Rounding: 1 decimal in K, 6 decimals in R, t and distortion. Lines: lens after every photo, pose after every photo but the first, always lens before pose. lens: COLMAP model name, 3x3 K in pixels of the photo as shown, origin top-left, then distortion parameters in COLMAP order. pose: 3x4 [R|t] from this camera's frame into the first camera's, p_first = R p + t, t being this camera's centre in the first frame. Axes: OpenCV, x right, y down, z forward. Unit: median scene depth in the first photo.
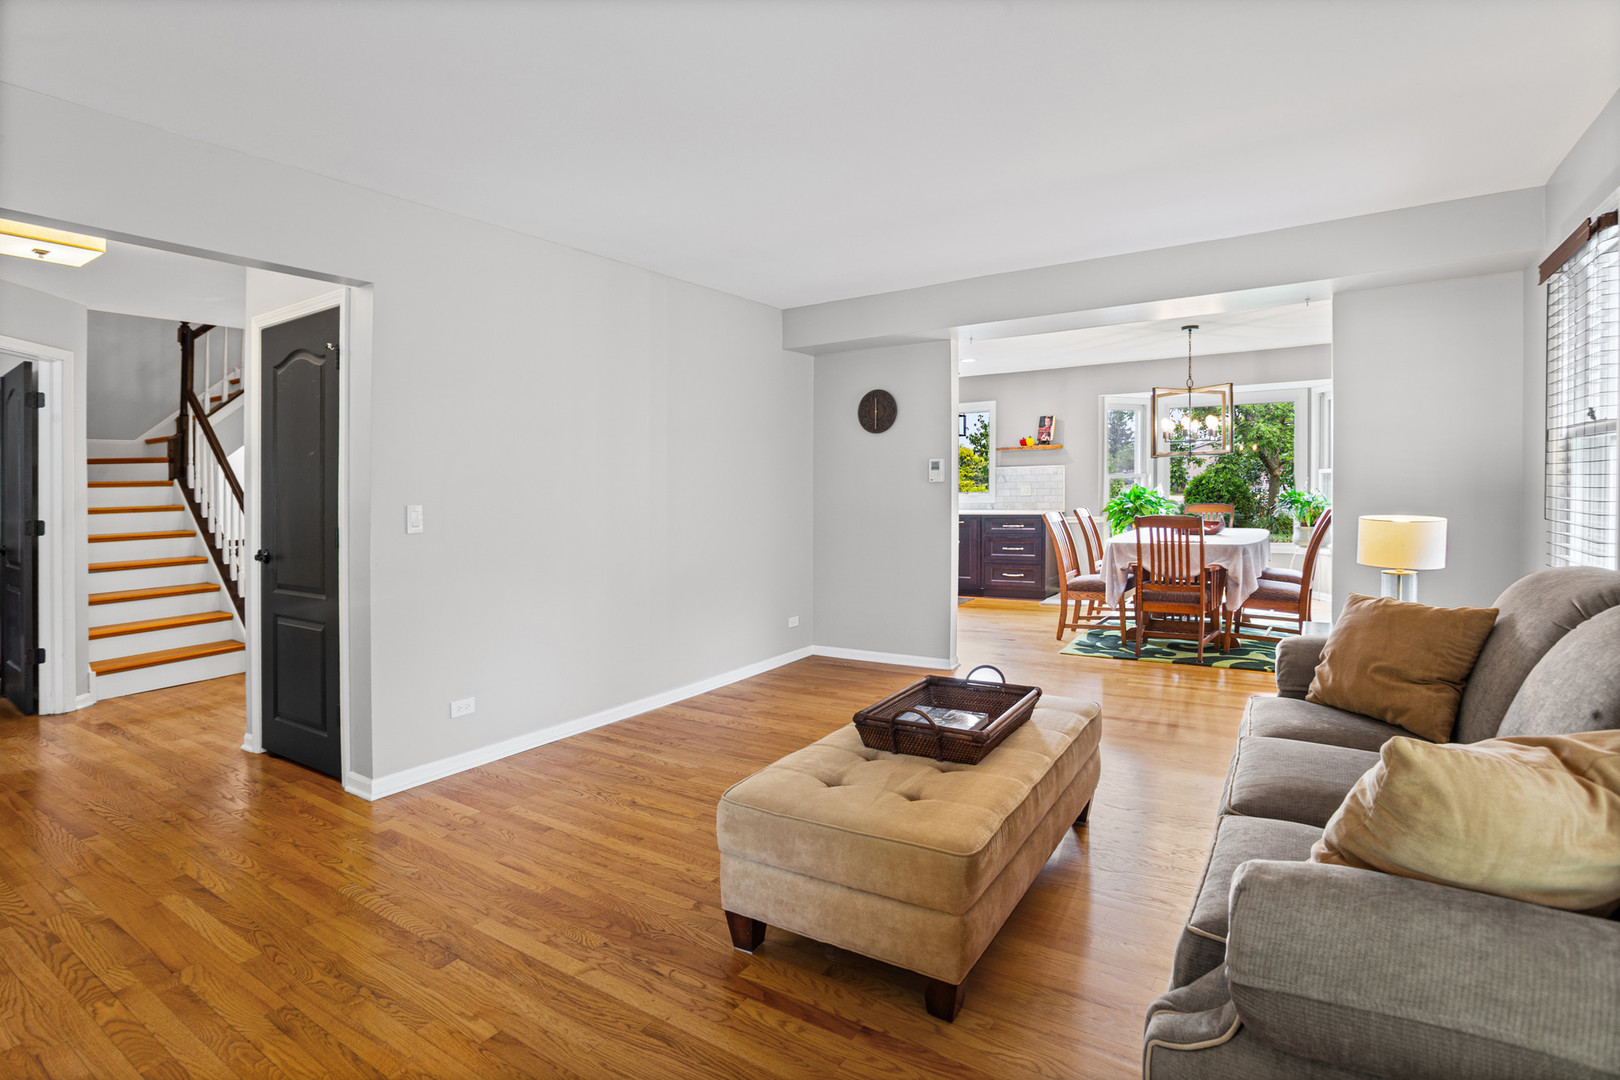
lens RADIAL K [[794.1, 0, 800.6], [0, 794.1, 500.0], [0, 0, 1]] dist [-0.079645, 0.039566]
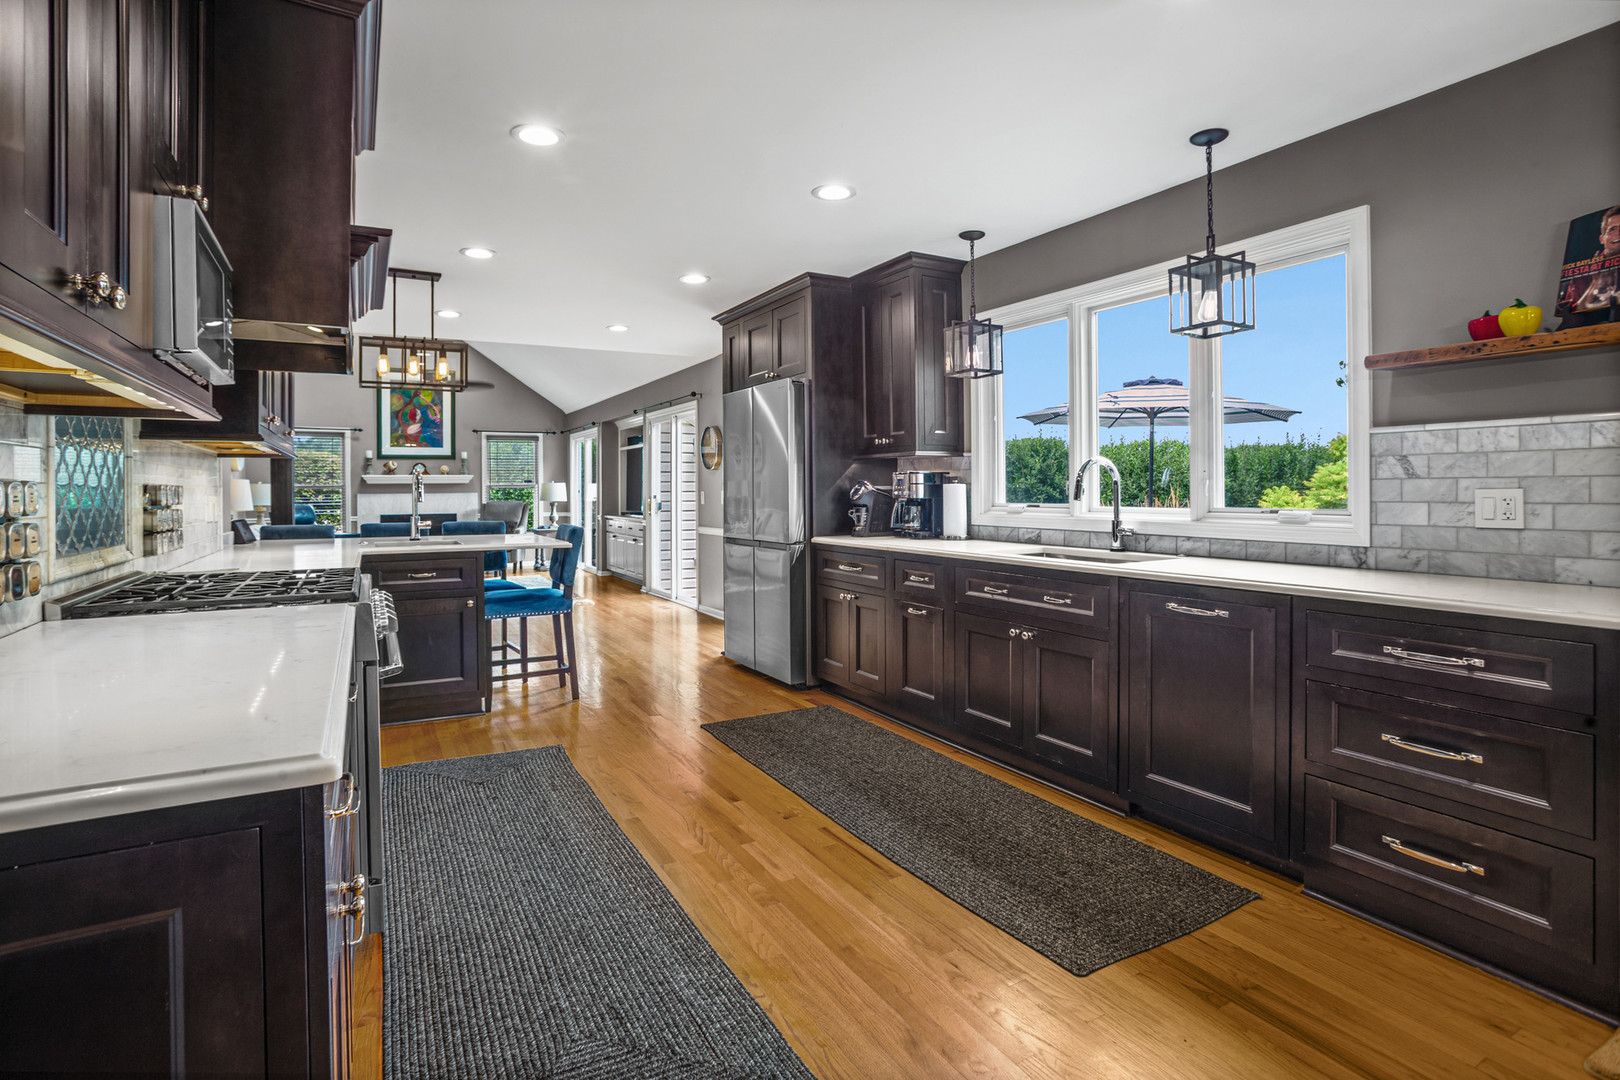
lens RADIAL K [[794.1, 0, 800.6], [0, 794.1, 500.0], [0, 0, 1]] dist [-0.079645, 0.039566]
pose [[0.888813, 0.026074, -0.457527, 0.197345], [-0.023267, 0.999660, 0.011770, -0.012826], [0.457678, 0.000184, 0.889118, 0.676204]]
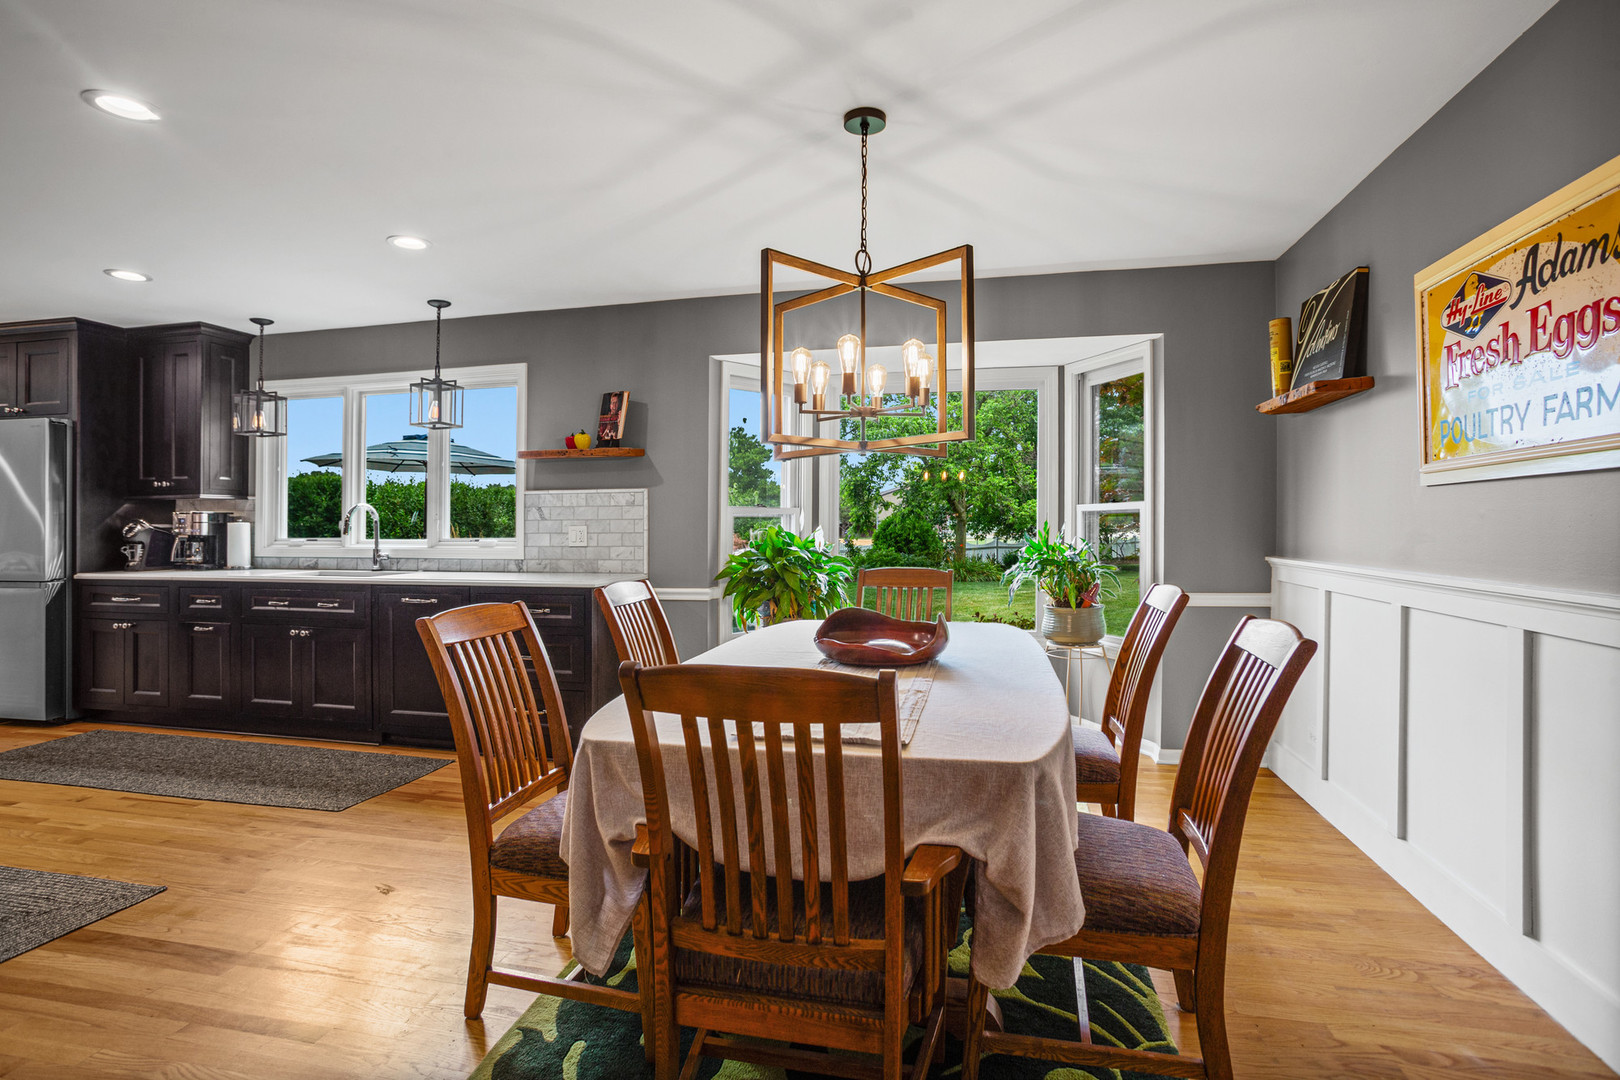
lens RADIAL K [[794.1, 0, 800.6], [0, 794.1, 500.0], [0, 0, 1]] dist [-0.079645, 0.039566]
pose [[0.934211, 0.027797, 0.355636, 0.243133], [-0.010009, 0.998609, -0.051762, -0.010677], [-0.356580, 0.044797, 0.933190, 0.473624]]
